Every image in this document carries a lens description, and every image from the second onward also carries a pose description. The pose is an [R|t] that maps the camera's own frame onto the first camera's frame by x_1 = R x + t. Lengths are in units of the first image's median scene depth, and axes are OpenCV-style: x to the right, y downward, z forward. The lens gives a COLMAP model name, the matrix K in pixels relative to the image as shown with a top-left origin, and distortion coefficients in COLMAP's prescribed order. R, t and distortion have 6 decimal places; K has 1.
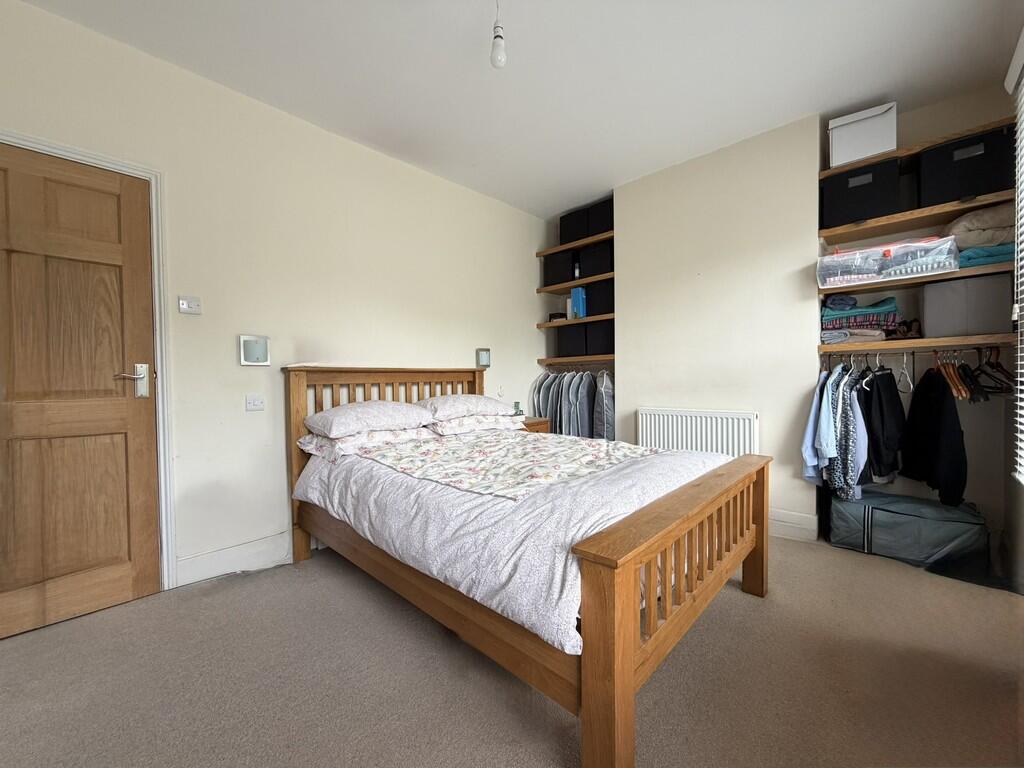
lens RADIAL K [[404.1, 0, 513.0], [0, 404.1, 386.5], [0, 0, 1]] dist [0.000813, -0.000660]
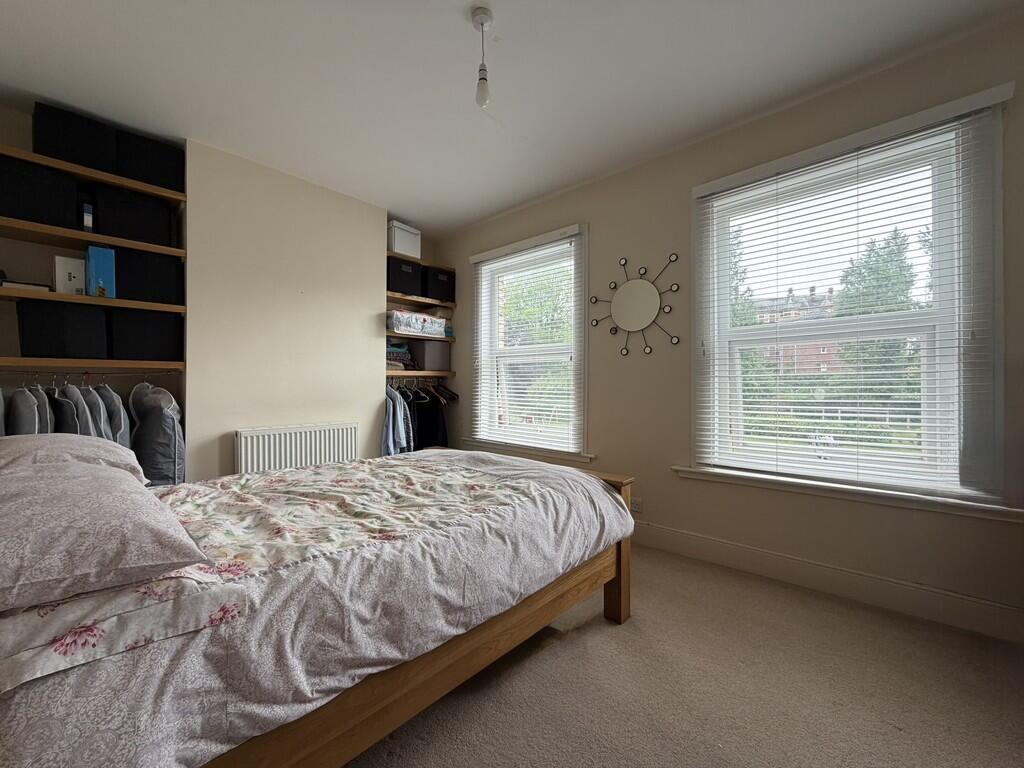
lens RADIAL K [[404.1, 0, 512.5], [0, 404.1, 384.1], [0, 0, 1]] dist [0.000813, -0.000660]
pose [[-0.013041, 0.018592, 0.999742, -0.662318], [0.023712, 0.999552, -0.018279, -0.018038], [-0.999634, 0.023467, -0.013476, 0.572543]]
